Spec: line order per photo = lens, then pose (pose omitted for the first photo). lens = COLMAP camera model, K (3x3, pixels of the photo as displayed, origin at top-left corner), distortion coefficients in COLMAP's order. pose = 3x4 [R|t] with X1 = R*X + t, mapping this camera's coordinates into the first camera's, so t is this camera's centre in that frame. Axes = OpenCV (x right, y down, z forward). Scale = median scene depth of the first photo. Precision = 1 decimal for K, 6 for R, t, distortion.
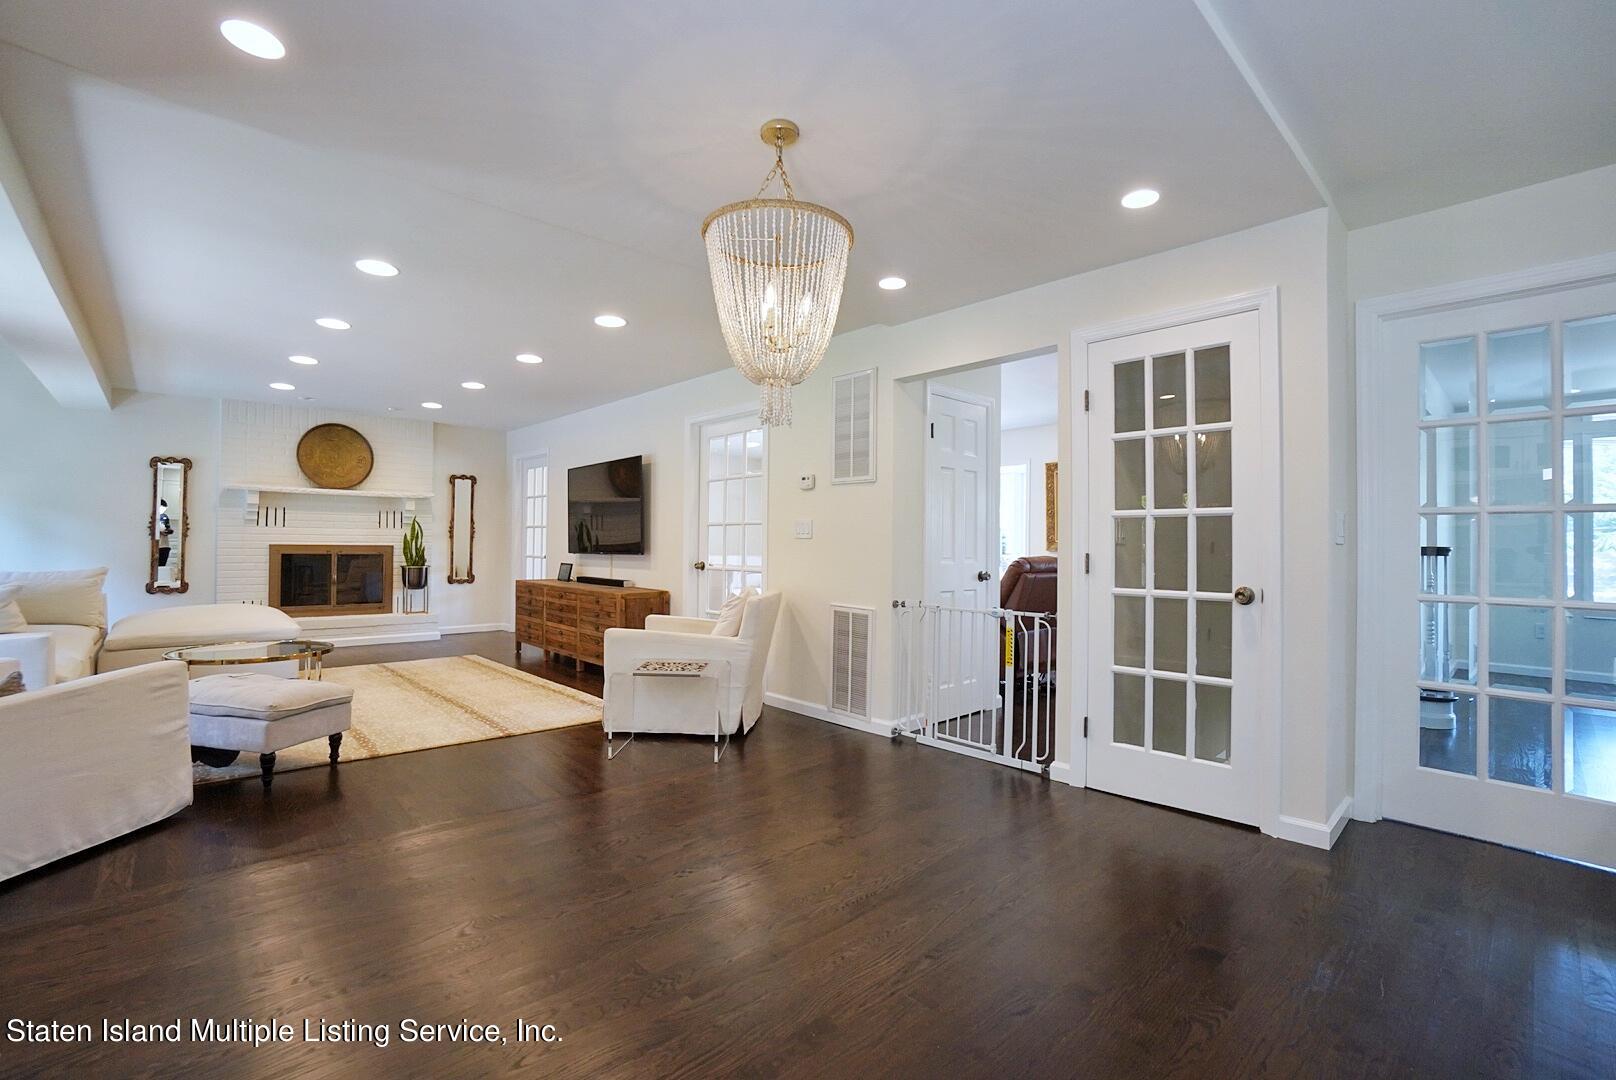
lens RADIAL K [[709.2, 0, 809.4], [0, 709.2, 540.2], [0, 0, 1]] dist [-0.051775, 0.014063]
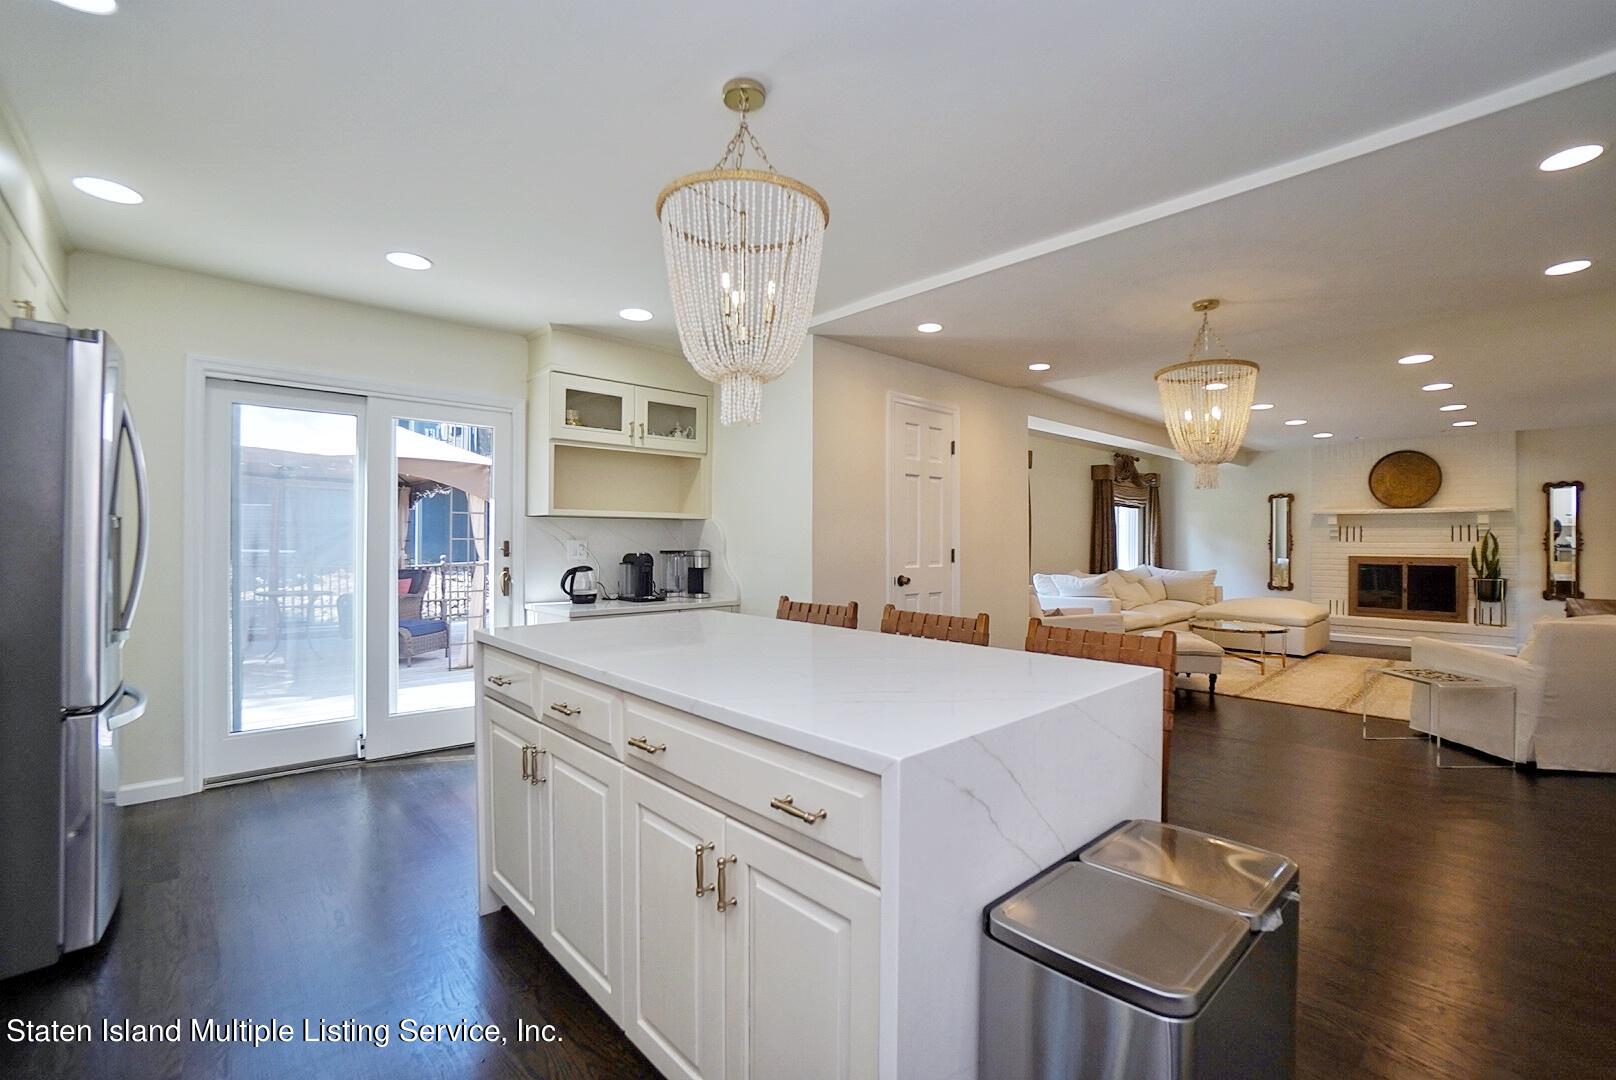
lens RADIAL K [[709.2, 0, 810.1], [0, 709.2, 542.1], [0, 0, 1]] dist [-0.051775, 0.014063]
pose [[-0.005134, -0.009381, -0.999943, 0.499735], [-0.000426, 0.999956, -0.009379, -0.007524], [0.999987, 0.000378, -0.005138, 0.033754]]
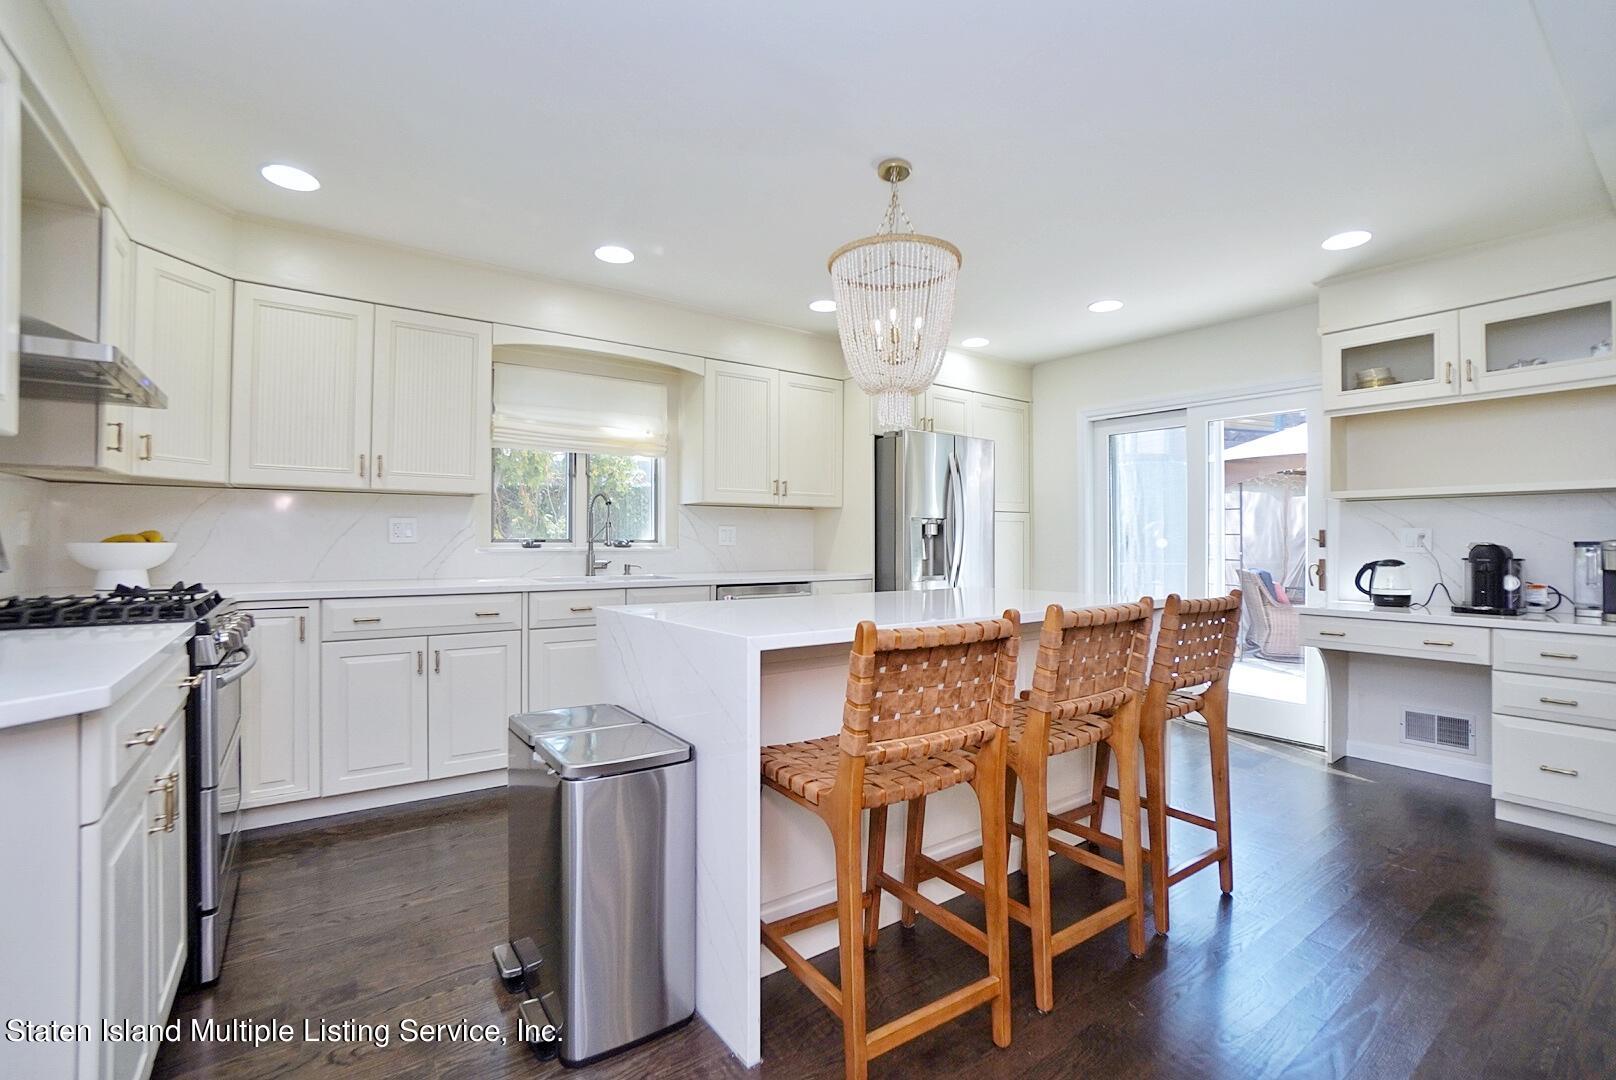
lens RADIAL K [[709.2, 0, 806.0], [0, 709.2, 534.3], [0, 0, 1]] dist [-0.051775, 0.014063]
pose [[-0.991641, -0.015867, 0.128049, -0.940513], [-0.017612, 0.999767, -0.012510, 0.048472], [-0.127821, -0.014661, -0.991689, 1.738739]]
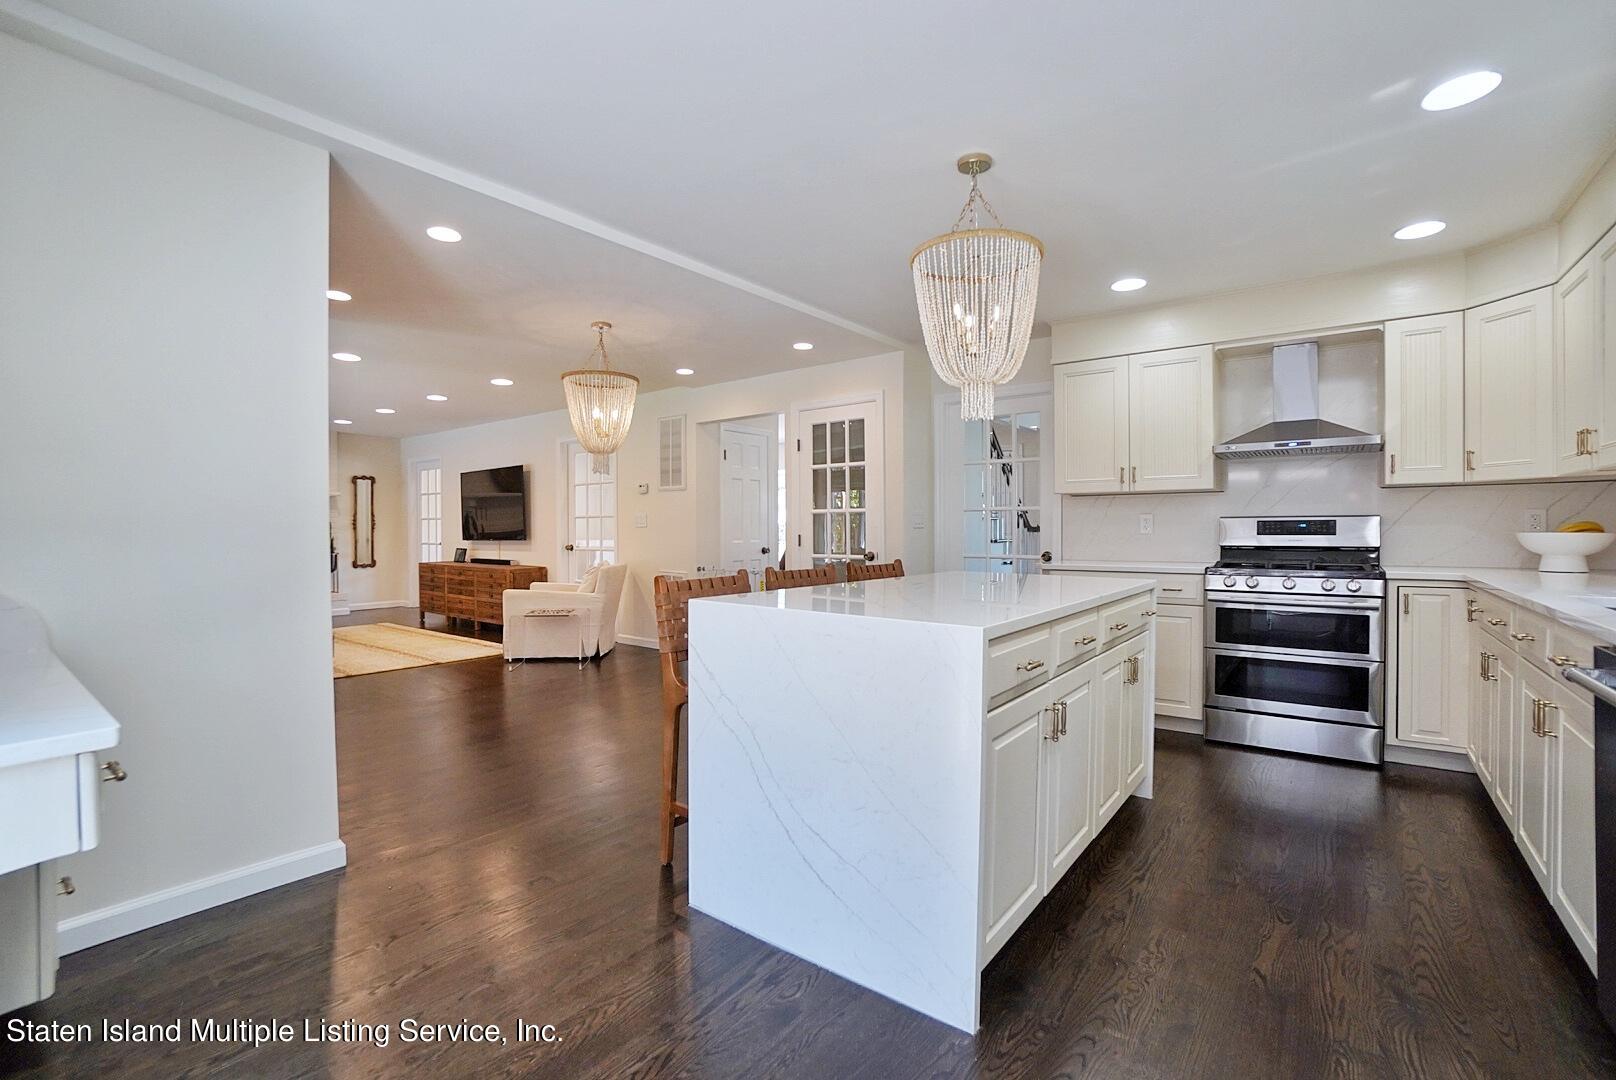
lens RADIAL K [[709.2, 0, 806.8], [0, 709.2, 535.1], [0, 0, 1]] dist [-0.051775, 0.014063]
pose [[0.986772, -0.017541, 0.161161, 0.067102], [0.014547, 0.999699, 0.019741, -0.006678], [-0.161458, -0.017135, 0.986731, -0.357108]]
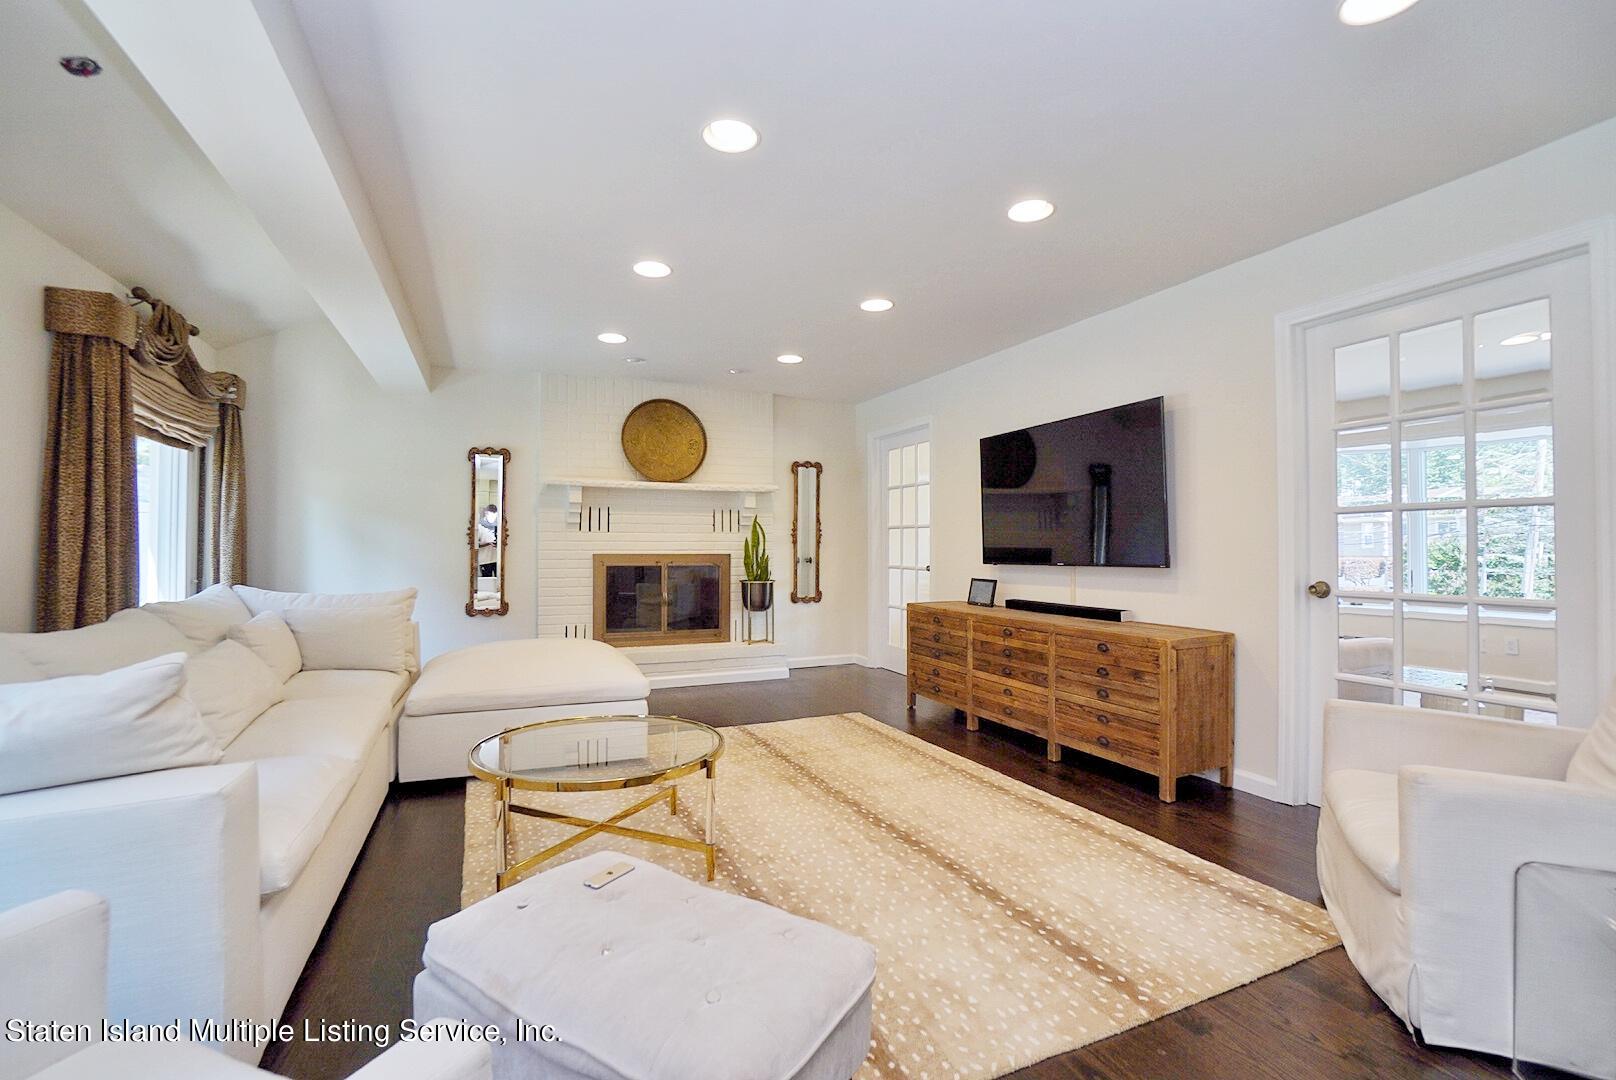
lens RADIAL K [[709.2, 0, 808.4], [0, 709.2, 540.7], [0, 0, 1]] dist [-0.051775, 0.014063]
pose [[0.945127, -0.013010, -0.326445, -0.305020], [0.011559, 0.999913, -0.006386, -0.001443], [0.326500, 0.002263, 0.945195, 0.338053]]
